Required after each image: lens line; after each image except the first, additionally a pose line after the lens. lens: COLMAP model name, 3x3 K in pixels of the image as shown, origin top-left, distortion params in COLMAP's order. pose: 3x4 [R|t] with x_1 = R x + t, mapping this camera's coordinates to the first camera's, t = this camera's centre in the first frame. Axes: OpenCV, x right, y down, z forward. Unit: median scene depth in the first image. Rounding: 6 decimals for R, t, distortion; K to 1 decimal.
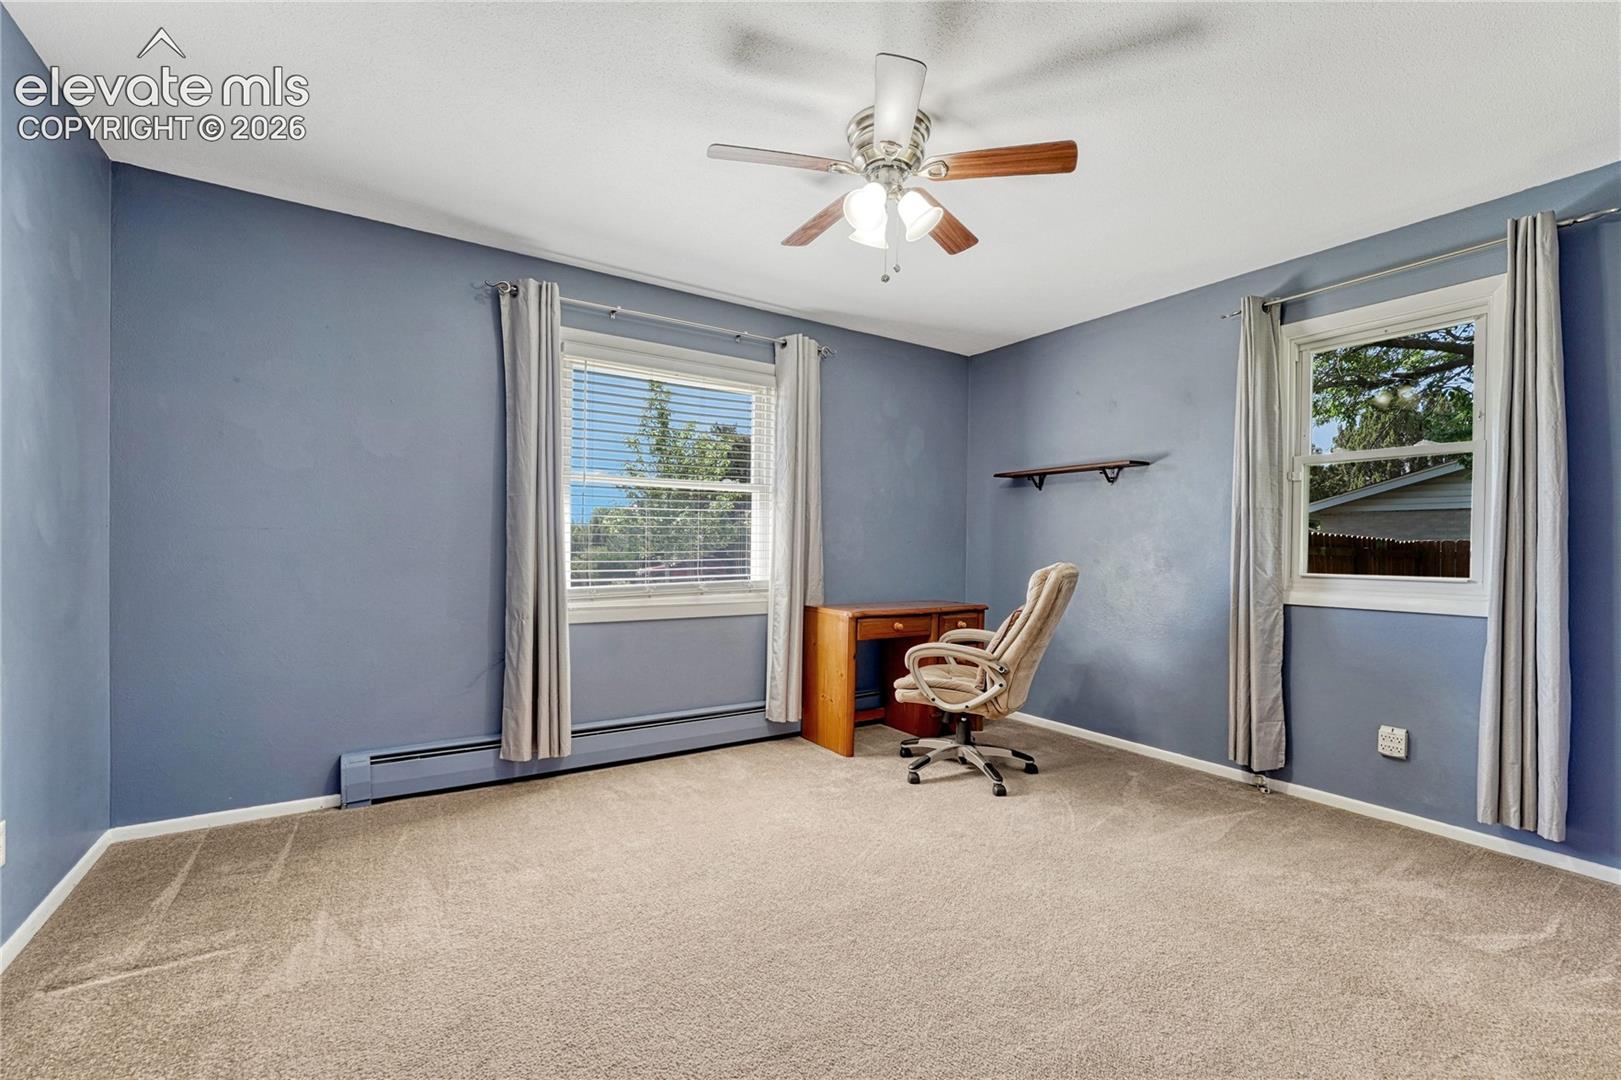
lens RADIAL K [[686.0, 0, 814.3], [0, 686.0, 542.8], [0, 0, 1]] dist [-0.006367, 0.001161]
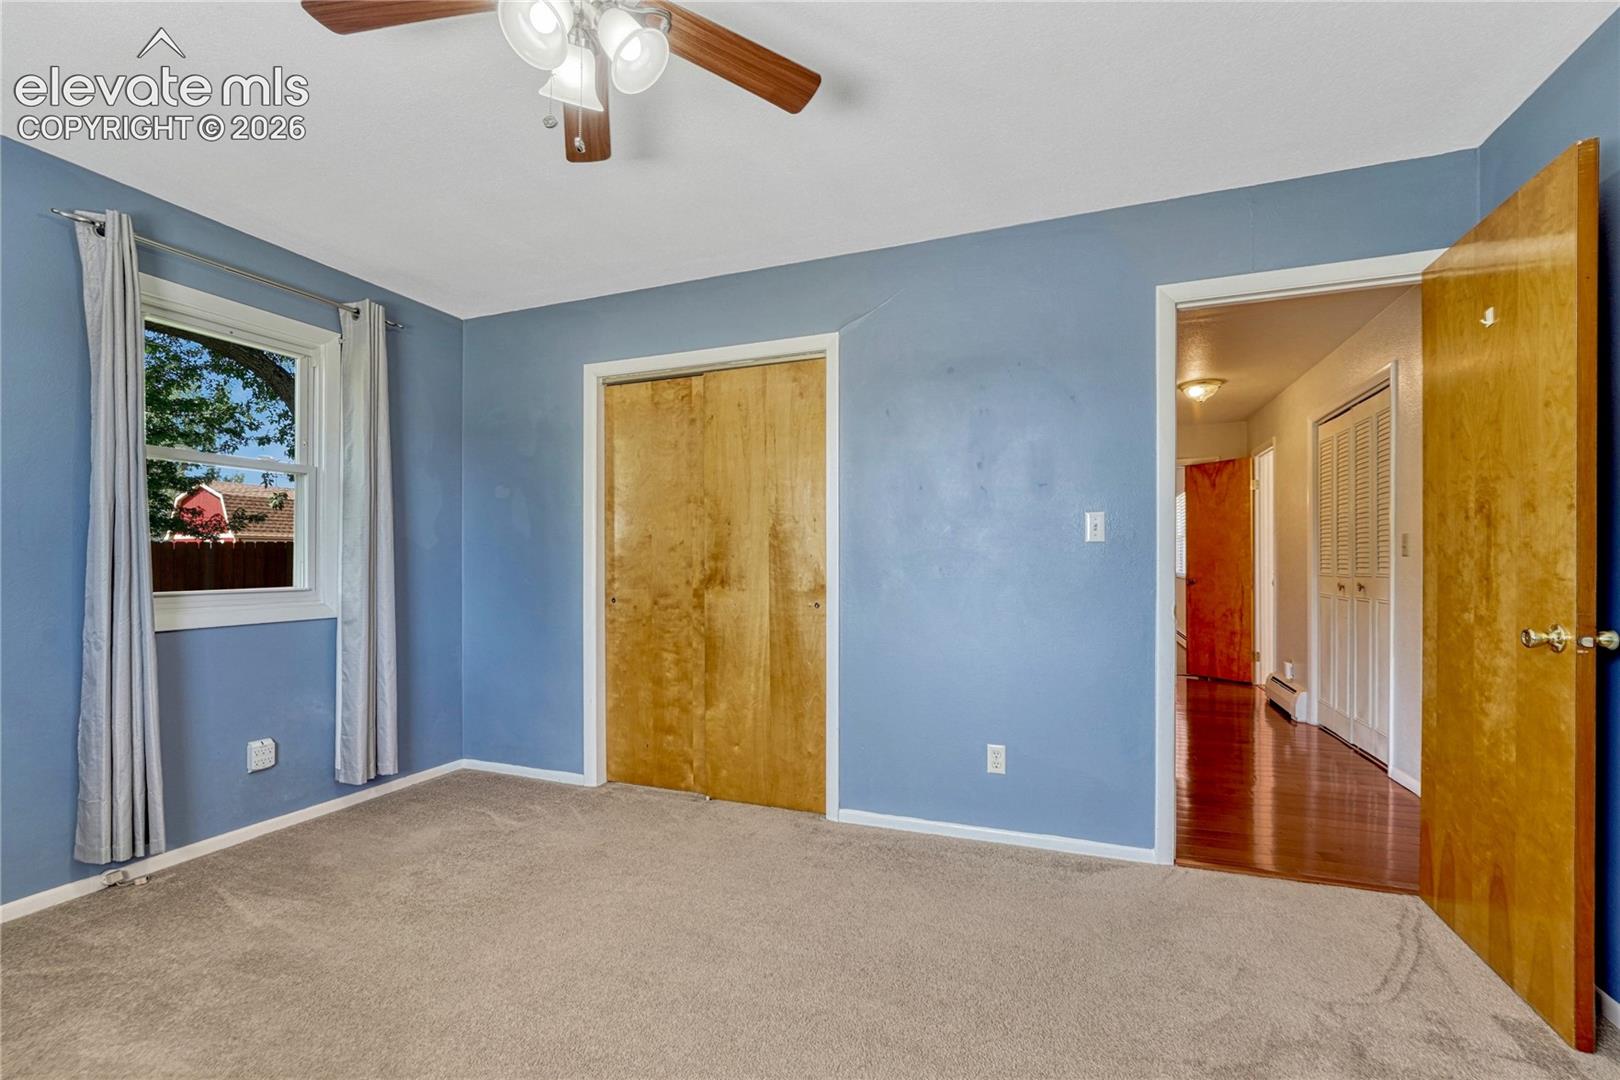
lens RADIAL K [[685.6, 0, 808.0], [0, 685.6, 556.5], [0, 0, 1]] dist [-0.006367, 0.001161]
pose [[-0.587843, -0.007503, 0.808940, -0.432941], [-0.014579, 0.999893, -0.001321, -0.008401], [-0.808843, -0.012570, -0.587890, 0.957009]]
